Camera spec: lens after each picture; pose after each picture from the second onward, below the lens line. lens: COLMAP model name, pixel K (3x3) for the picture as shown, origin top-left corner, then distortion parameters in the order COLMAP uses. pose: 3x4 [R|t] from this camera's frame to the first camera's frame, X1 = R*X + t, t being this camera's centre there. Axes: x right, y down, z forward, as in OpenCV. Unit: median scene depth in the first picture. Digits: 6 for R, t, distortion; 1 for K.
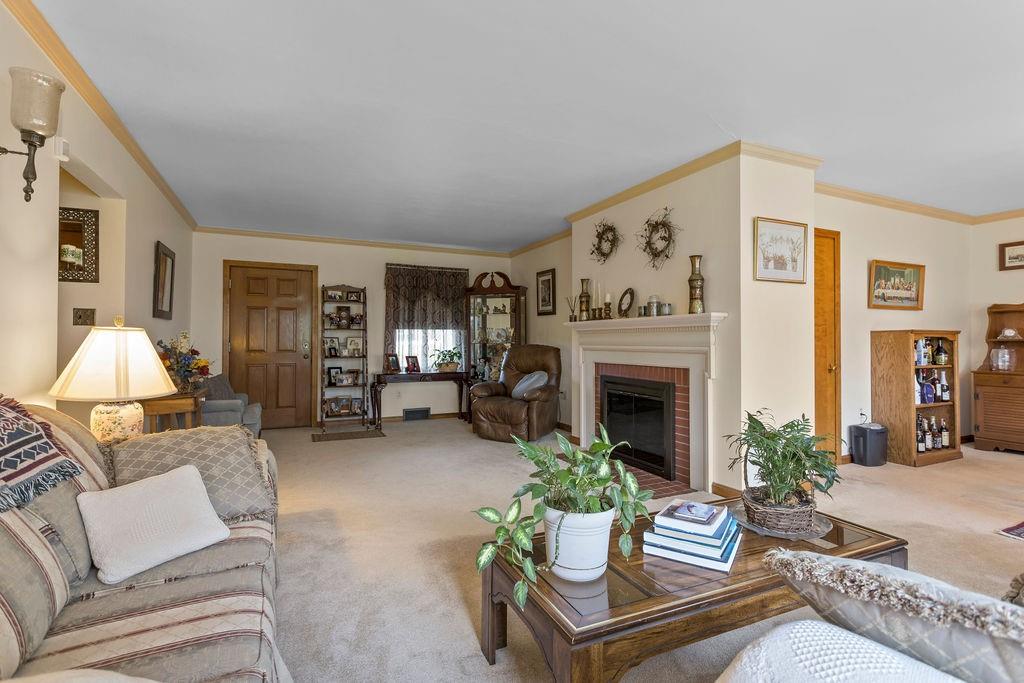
lens RADIAL K [[477.9, 0, 510.8], [0, 477.9, 334.2], [0, 0, 1]] dist [0.002816, 0.000595]
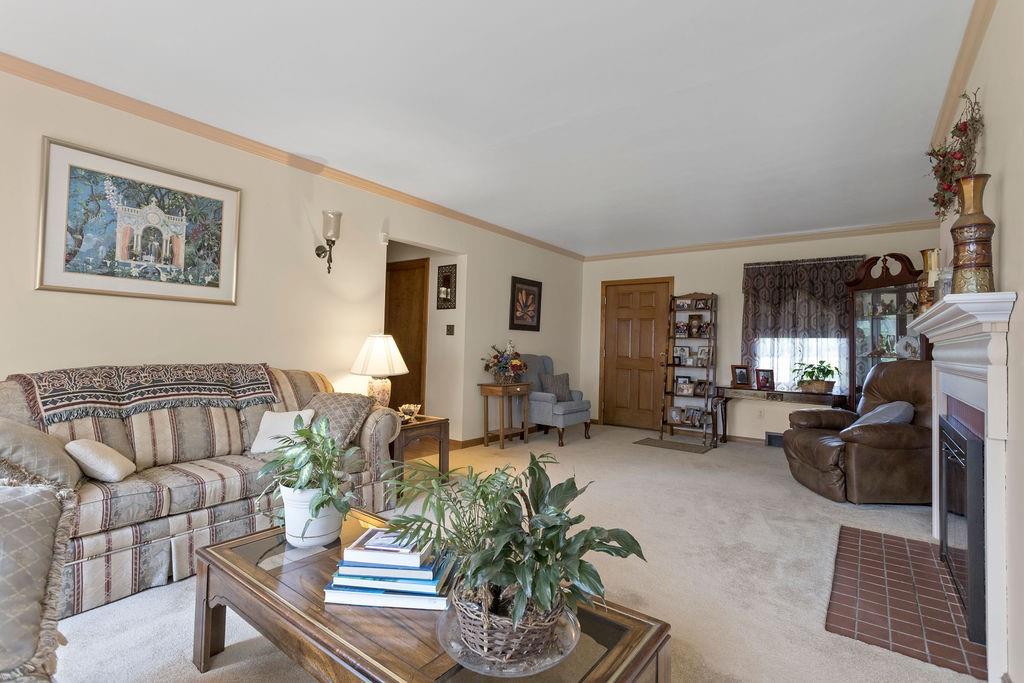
lens RADIAL K [[477.9, 0, 510.8], [0, 477.9, 334.2], [0, 0, 1]] dist [0.002816, 0.000595]
pose [[0.470122, -0.011974, -0.882520, 0.432451], [-0.011281, 0.999745, -0.019574, 0.006482], [0.882530, 0.019158, 0.469867, 0.265856]]
